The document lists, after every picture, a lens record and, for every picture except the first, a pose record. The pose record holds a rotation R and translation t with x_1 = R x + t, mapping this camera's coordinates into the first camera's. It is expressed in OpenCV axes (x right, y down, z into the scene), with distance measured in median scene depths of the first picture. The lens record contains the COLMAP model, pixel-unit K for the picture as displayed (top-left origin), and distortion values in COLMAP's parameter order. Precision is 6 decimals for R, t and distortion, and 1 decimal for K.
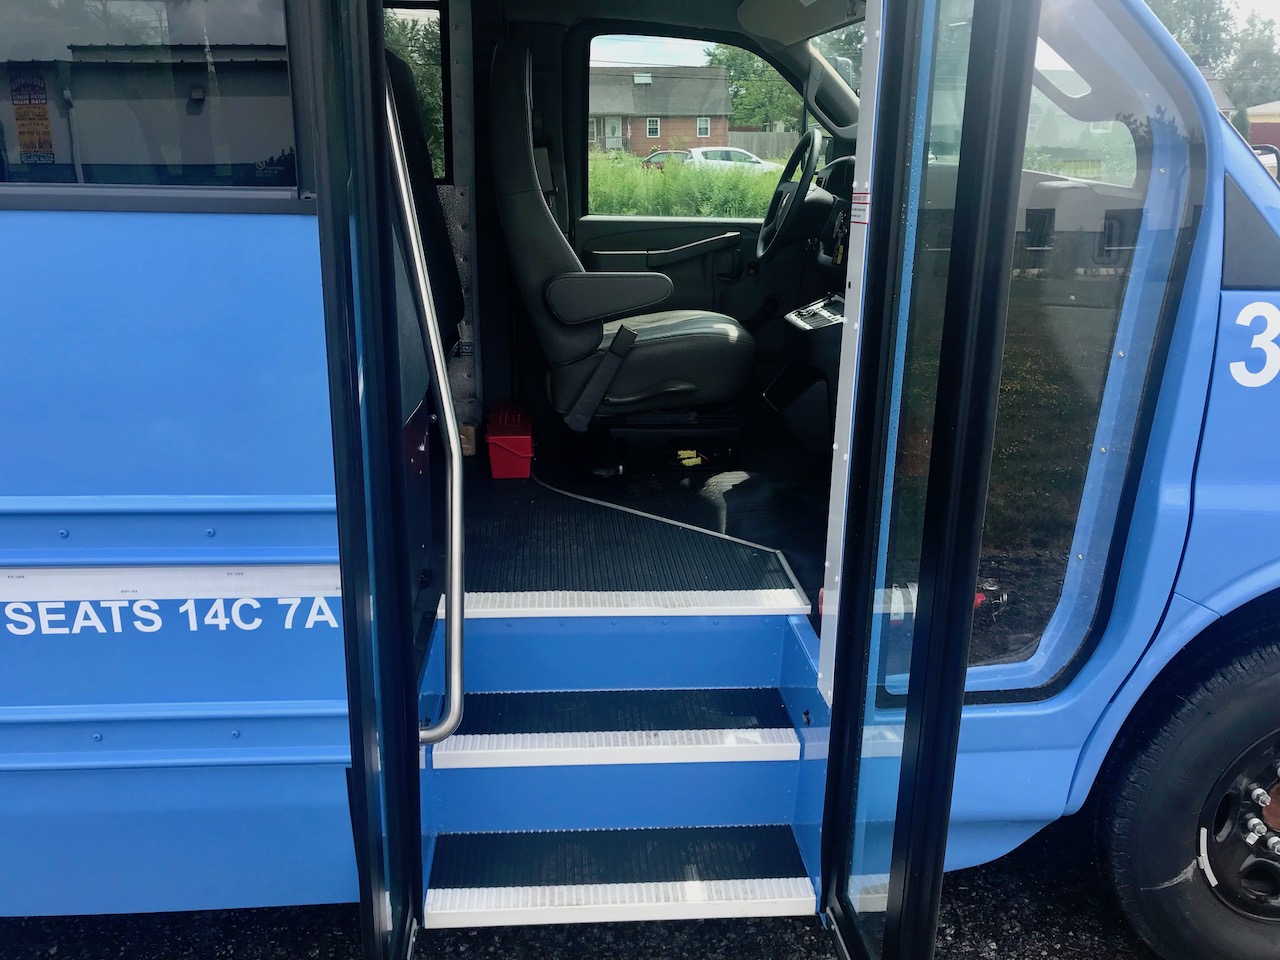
lens RADIAL K [[1056.3, 0, 634.8], [0, 1056.3, 477.4], [0, 0, 1]] dist [0.050352, -0.064430]
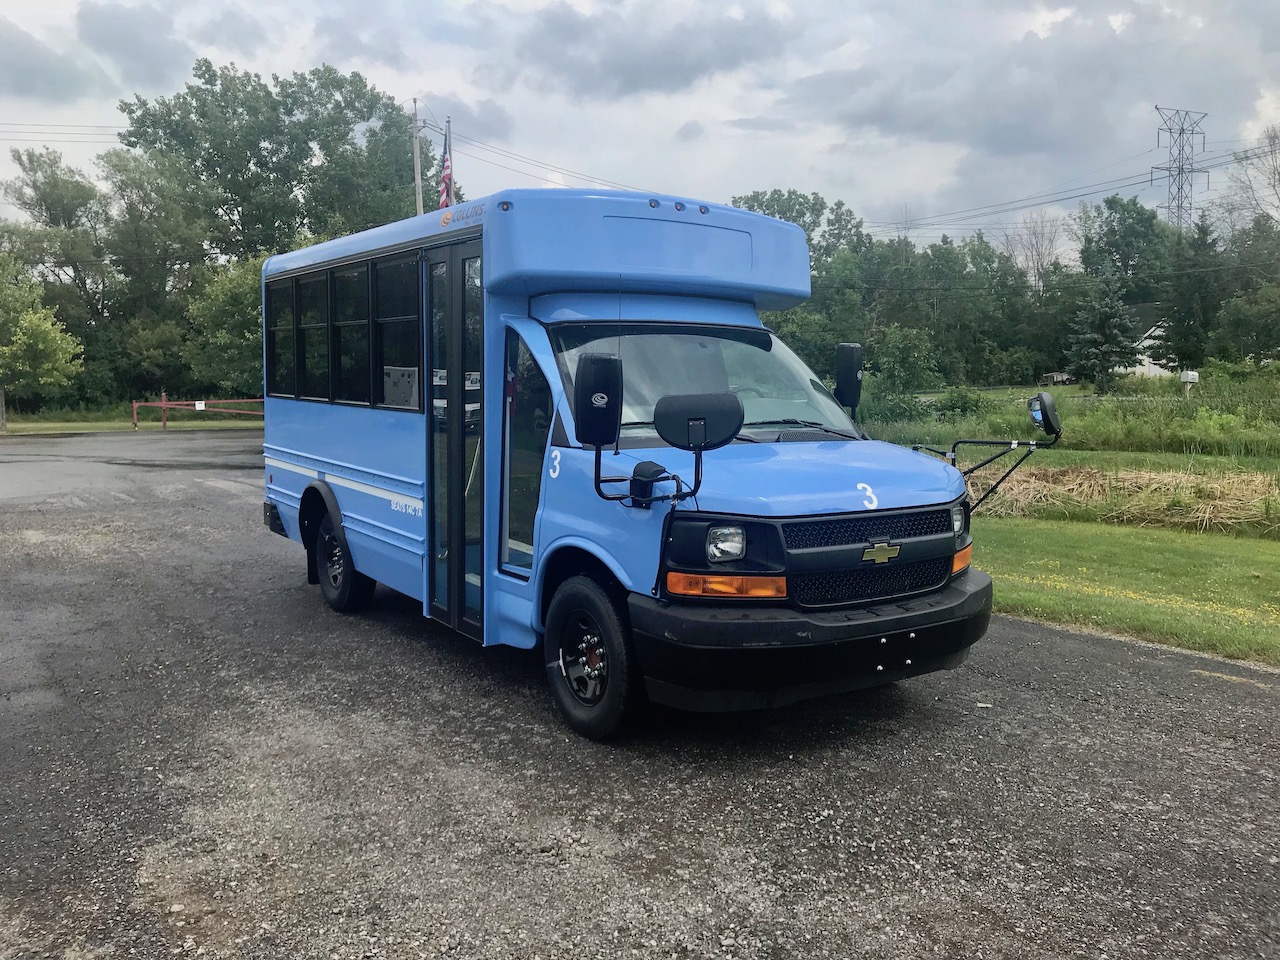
lens RADIAL K [[1056.3, 0, 634.8], [0, 1056.3, 474.4], [0, 0, 1]] dist [0.050352, -0.064430]
pose [[0.494897, 0.072846, -0.865893, 3.284346], [-0.243128, 0.968289, -0.057499, 0.020731], [0.834245, 0.238979, 0.496914, -0.284439]]
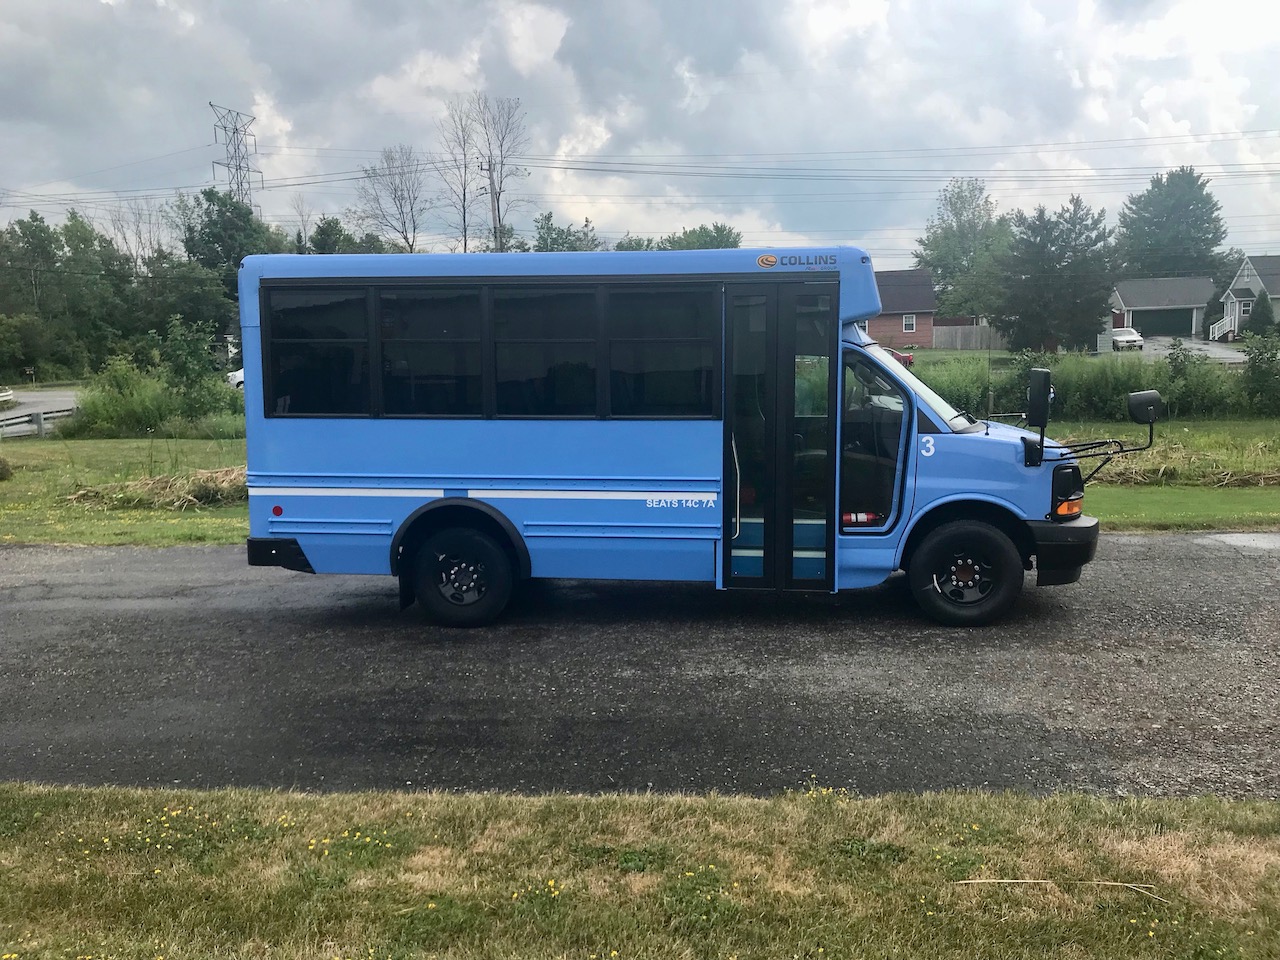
lens RADIAL K [[1056.3, 0, 638.9], [0, 1056.3, 479.7], [0, 0, 1]] dist [0.050352, -0.064430]
pose [[0.980490, -0.000285, -0.196571, 0.282081], [-0.032851, 0.985698, -0.165291, 0.753424], [0.193807, 0.168524, 0.966457, -3.331531]]
